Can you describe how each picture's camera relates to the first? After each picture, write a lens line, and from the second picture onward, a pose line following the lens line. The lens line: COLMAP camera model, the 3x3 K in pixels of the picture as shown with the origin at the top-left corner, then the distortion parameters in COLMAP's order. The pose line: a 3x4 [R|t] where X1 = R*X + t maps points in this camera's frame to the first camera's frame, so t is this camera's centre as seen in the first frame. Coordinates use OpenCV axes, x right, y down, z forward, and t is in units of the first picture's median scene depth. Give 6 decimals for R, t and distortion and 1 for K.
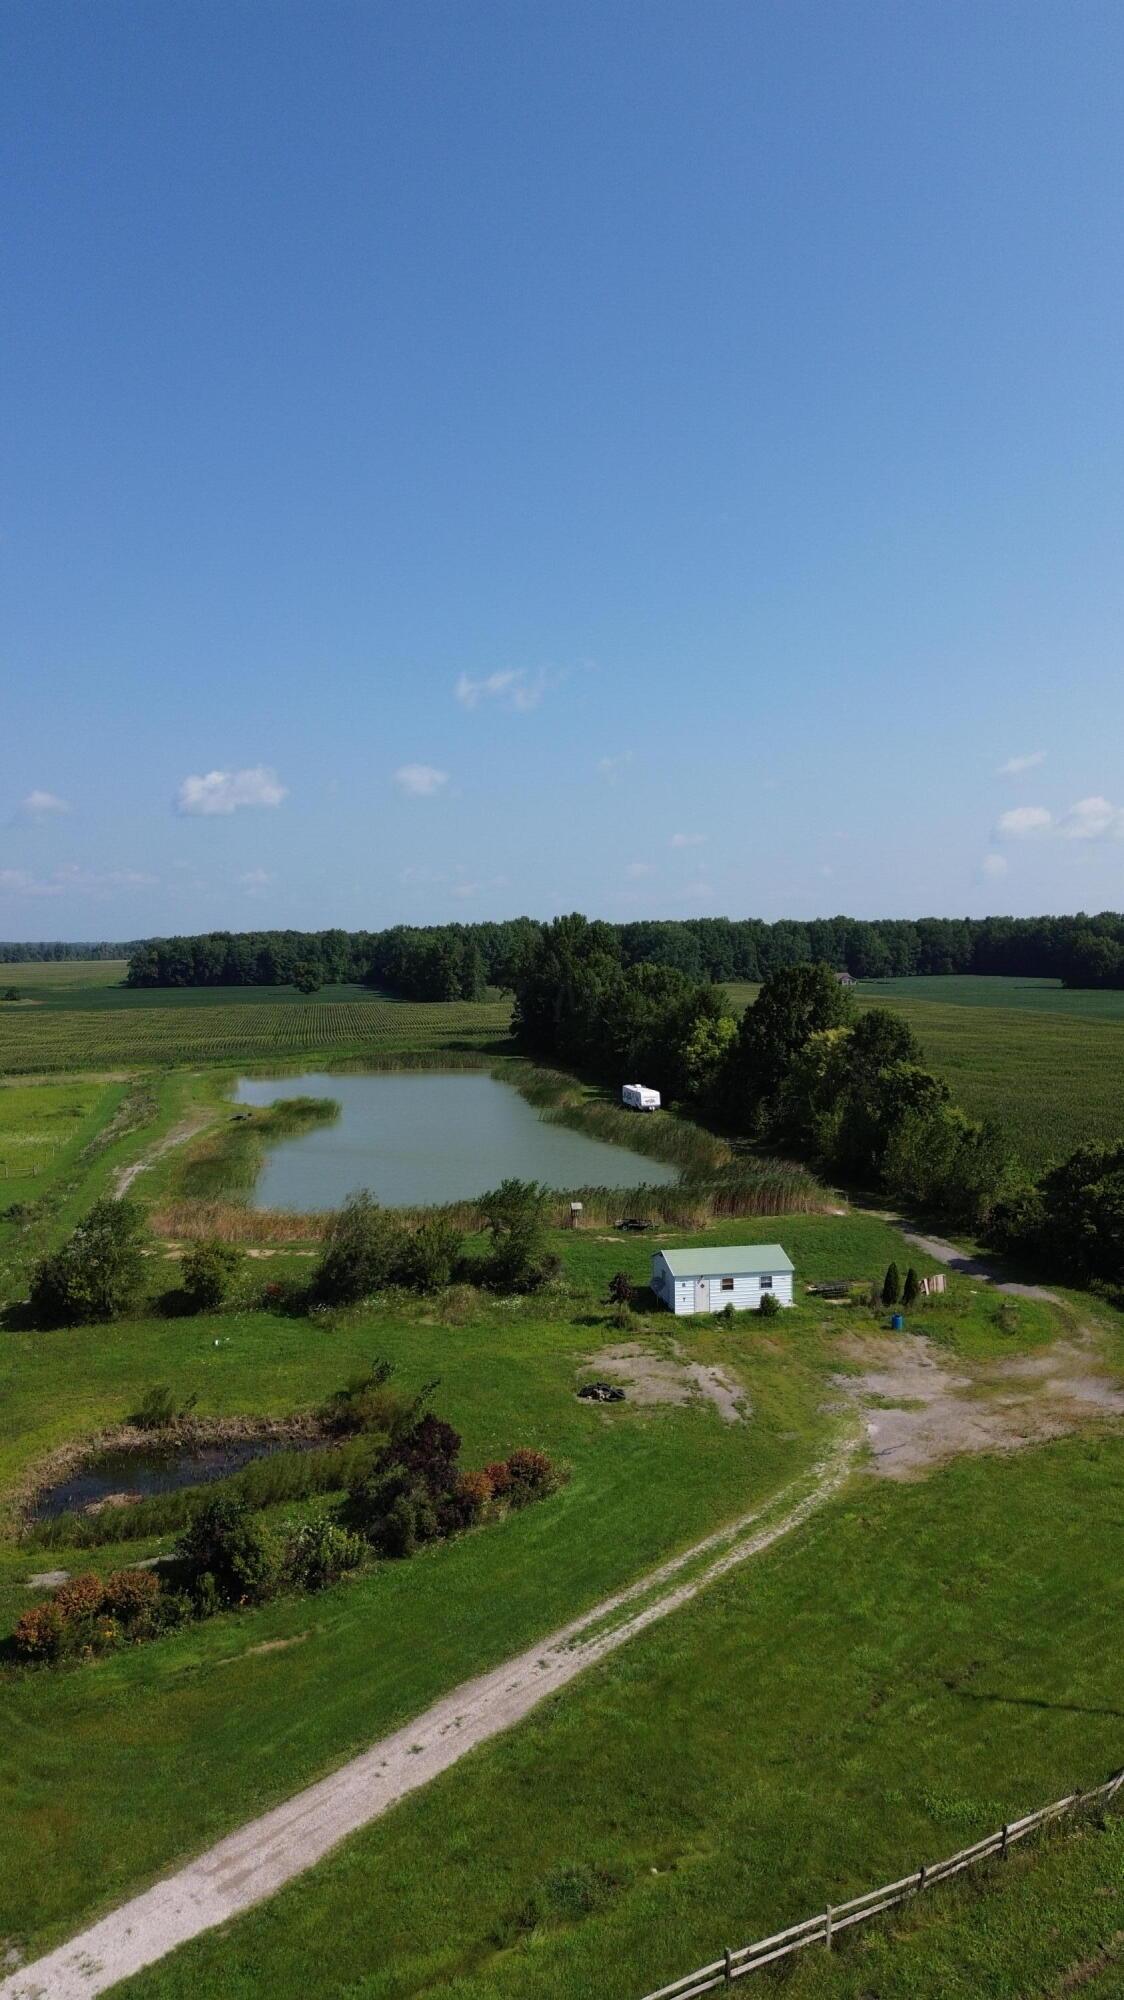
lens RADIAL K [[1429.7, 0, 564.4], [0, 1429.7, 972.6], [0, 0, 1]] dist [0.075823, -0.078443]
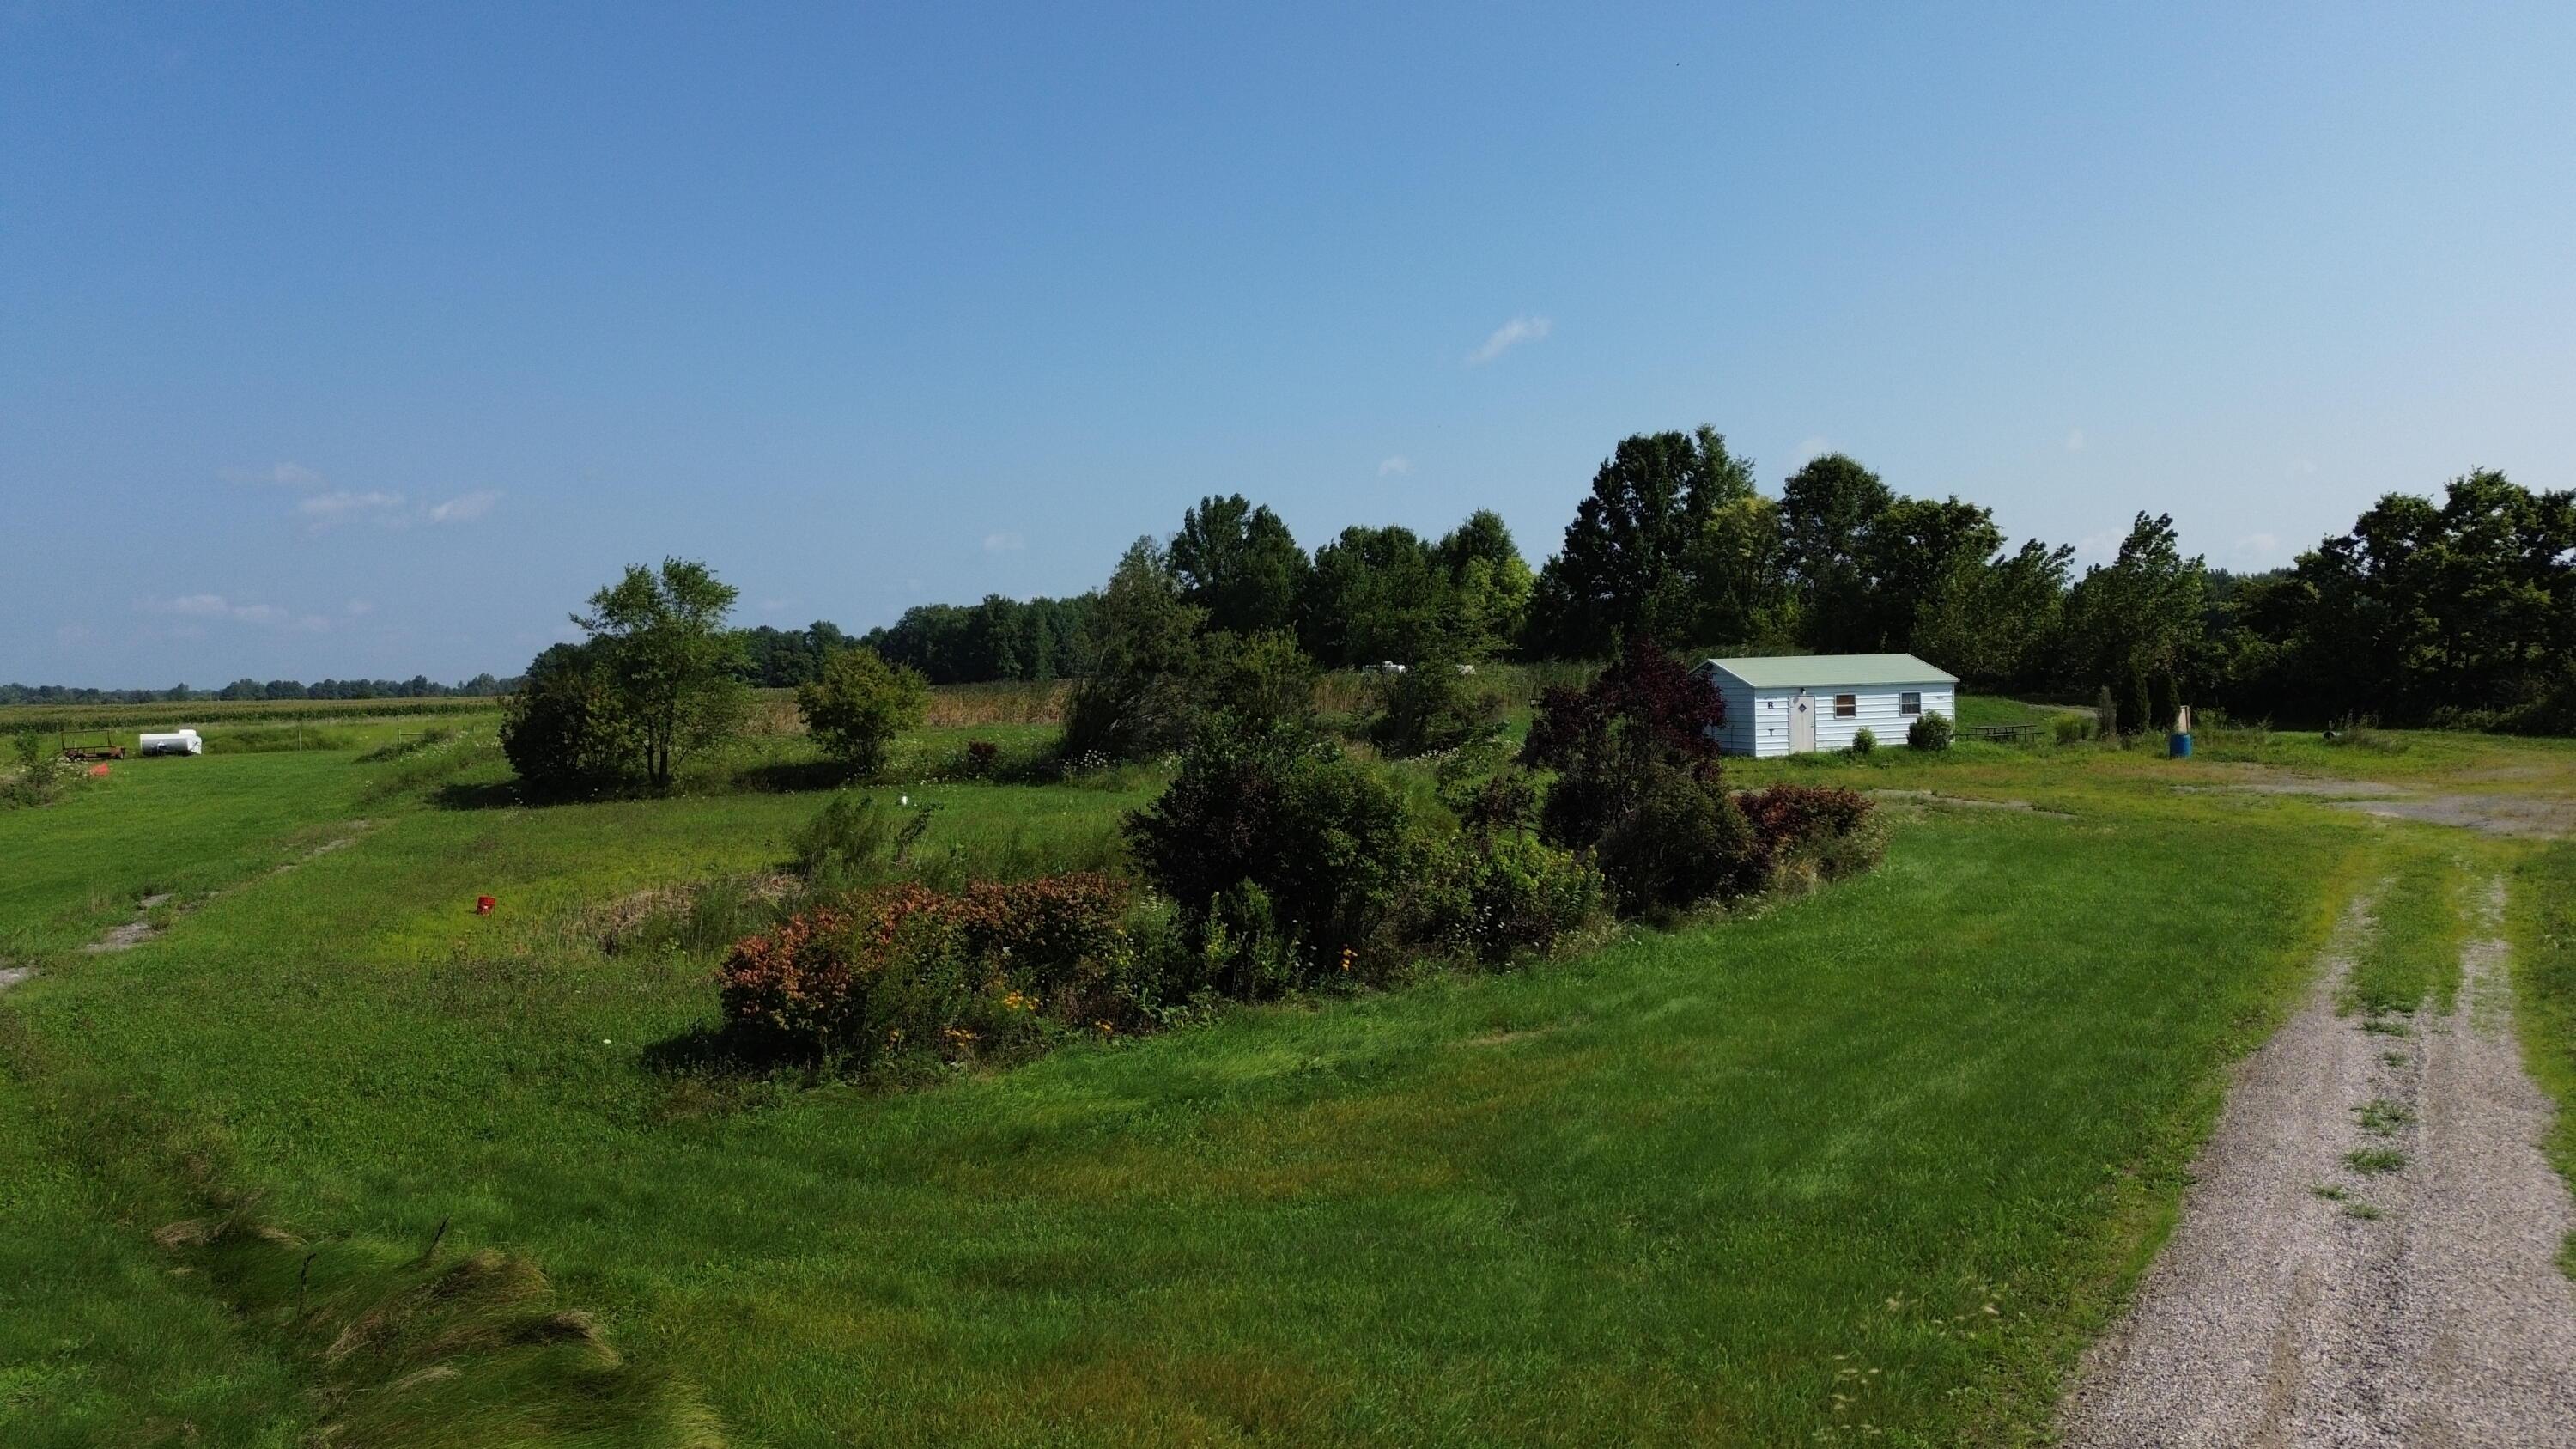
lens RADIAL K [[1841.6, 0, 1291.9], [0, 1841.6, 721.6], [0, 0, 1]] dist [0.074593, -0.080874]
pose [[0.994469, -0.019403, 0.103223, -0.166645], [0.019845, 0.999798, -0.003258, 0.225126], [-0.103139, 0.005289, 0.994653, 0.338000]]
